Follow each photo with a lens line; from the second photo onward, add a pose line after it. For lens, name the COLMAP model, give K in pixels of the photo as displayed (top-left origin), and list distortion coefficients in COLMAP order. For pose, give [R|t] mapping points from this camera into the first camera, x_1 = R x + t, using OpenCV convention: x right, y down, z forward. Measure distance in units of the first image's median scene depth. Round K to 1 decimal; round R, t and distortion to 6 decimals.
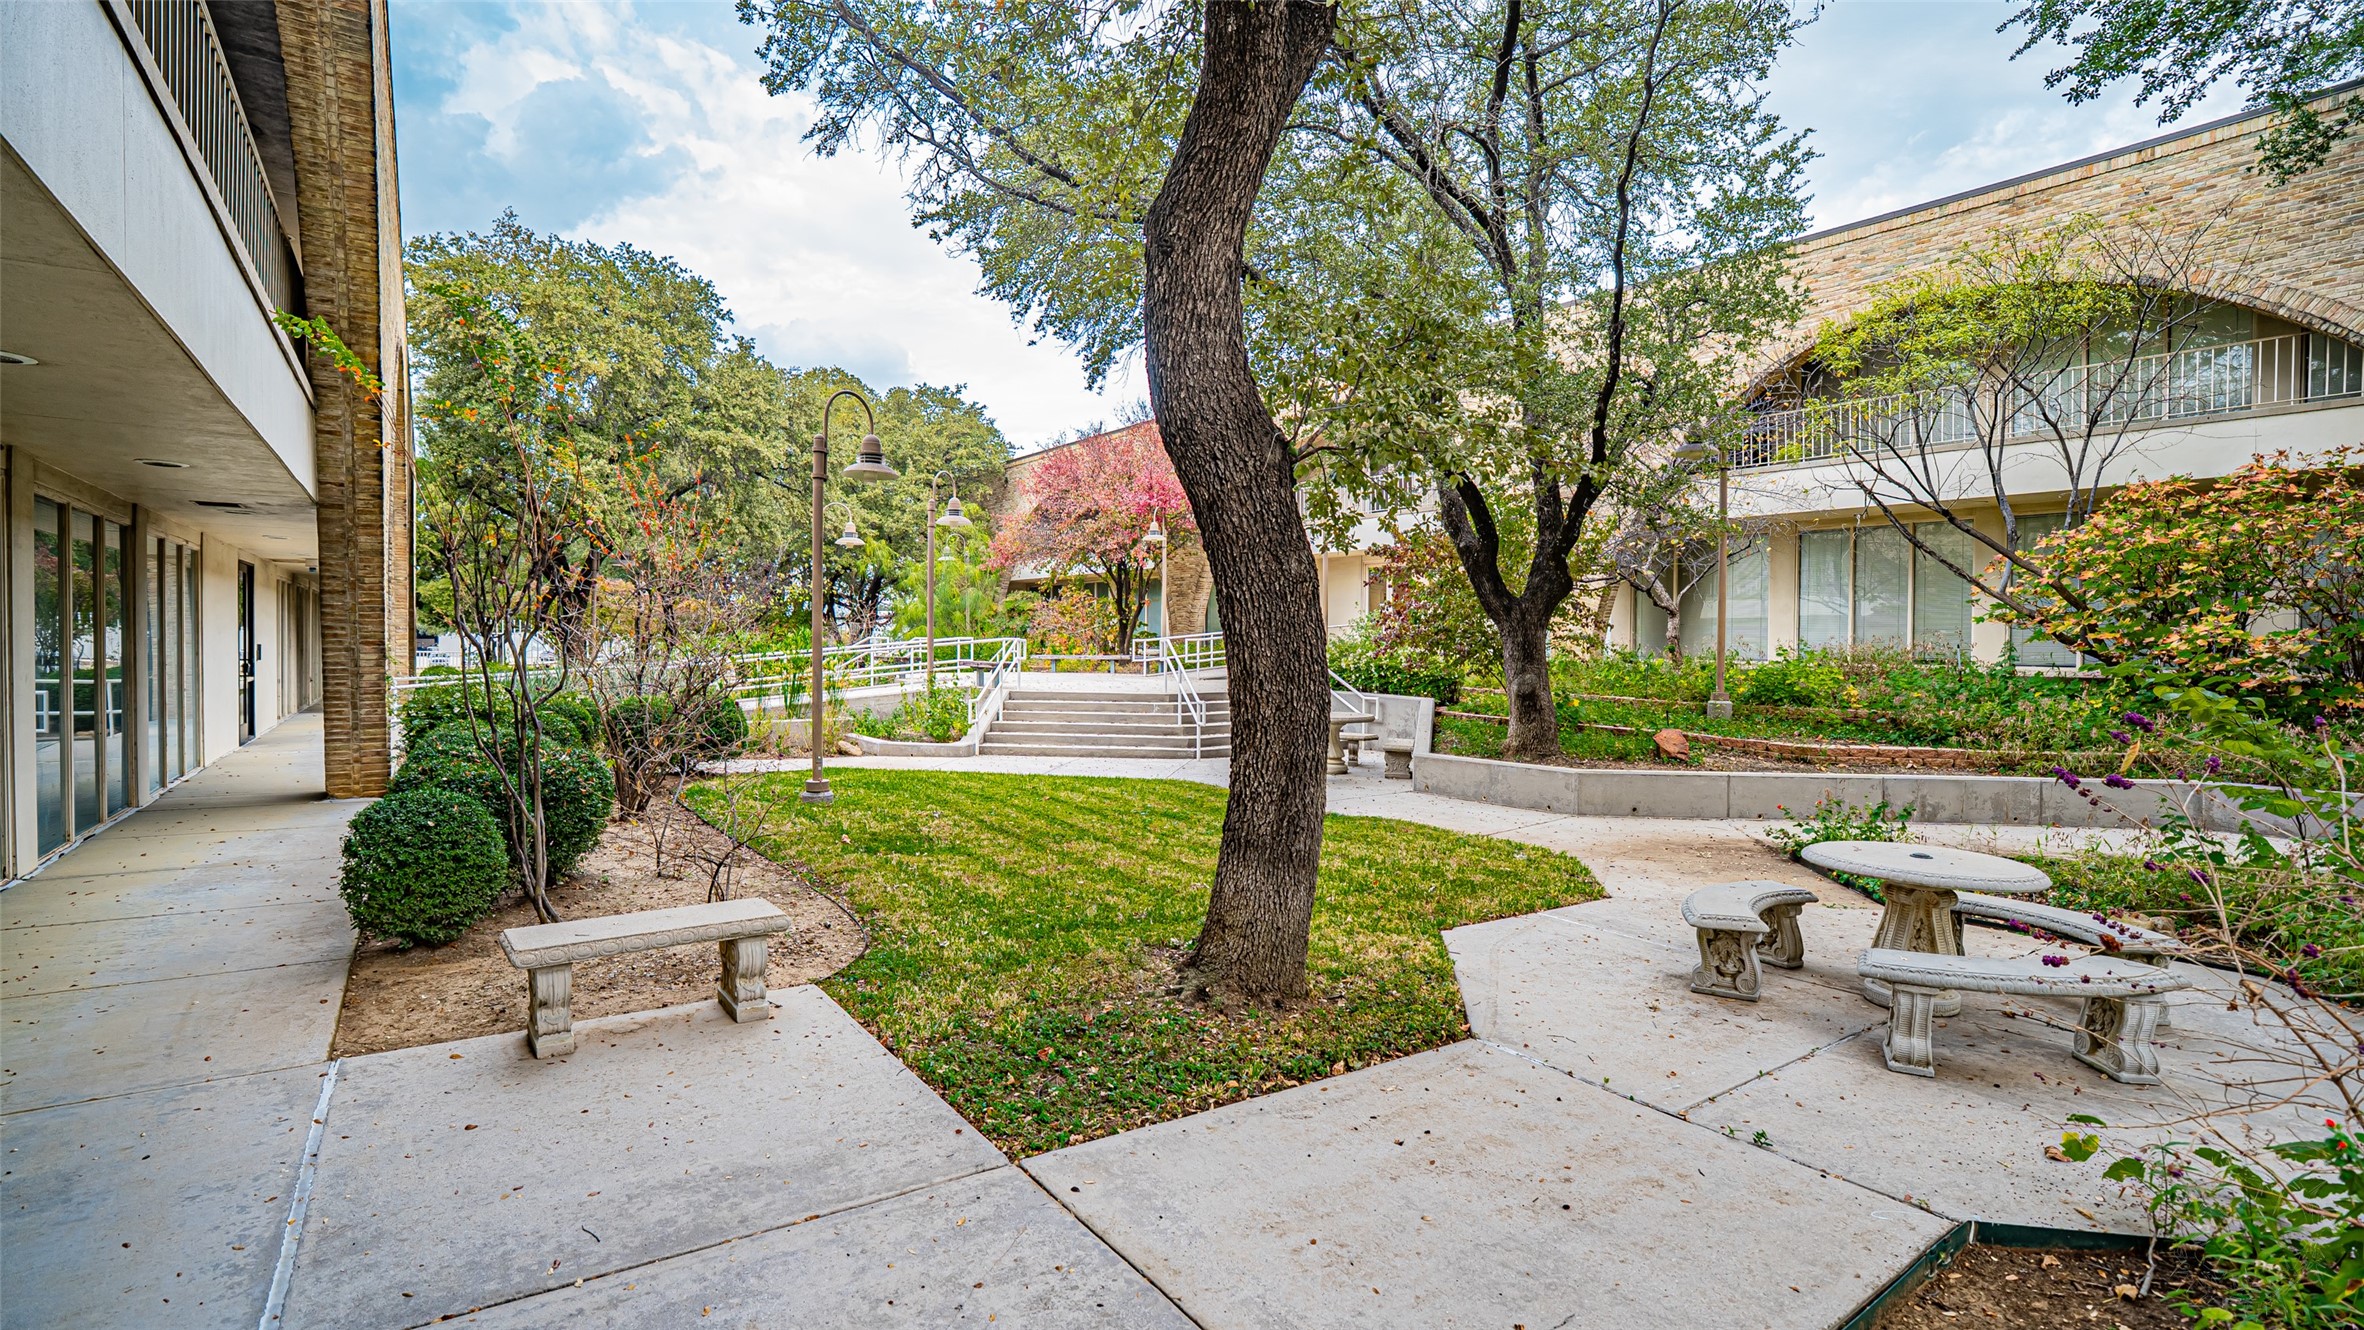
lens RADIAL K [[1142.7, 0, 1182.0], [0, 1142.7, 665.0], [0, 0, 1]] dist [-0.000032, 0.000040]
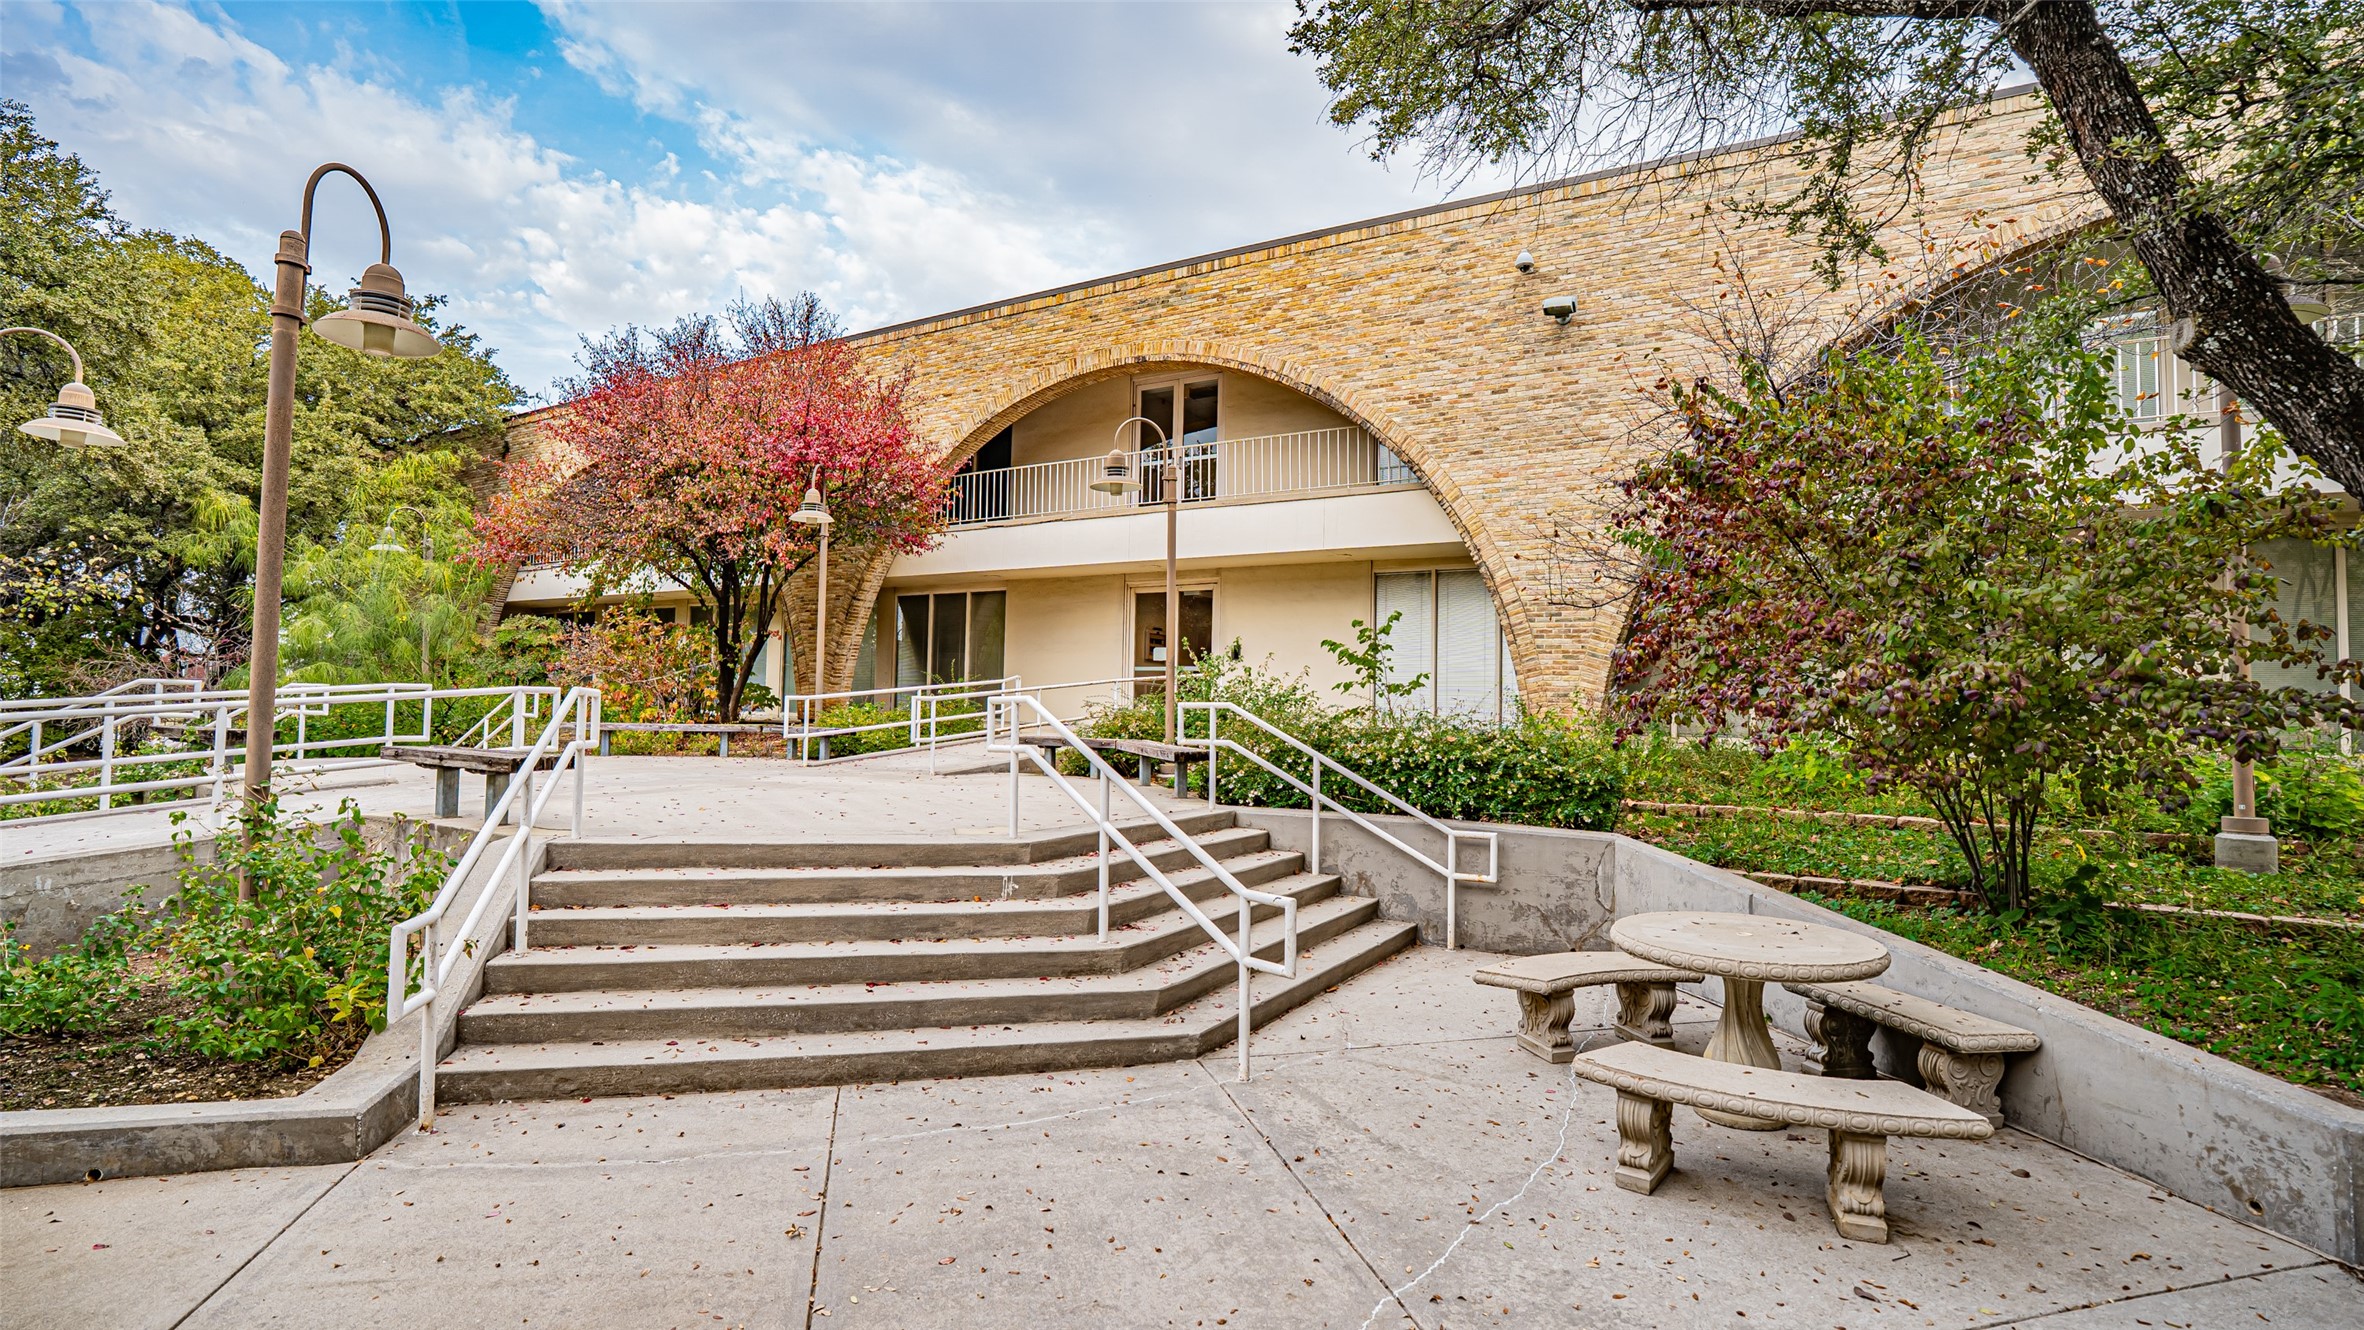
lens RADIAL K [[1179.3, 0, 1171.7], [0, 1179.3, 624.2], [0, 0, 1]] dist [-0.003479, -0.000129]
pose [[0.929741, 0.035118, 0.366536, -0.063086], [-0.003307, 0.996198, -0.087057, -0.006643], [-0.368200, 0.079728, 0.926322, 0.352526]]
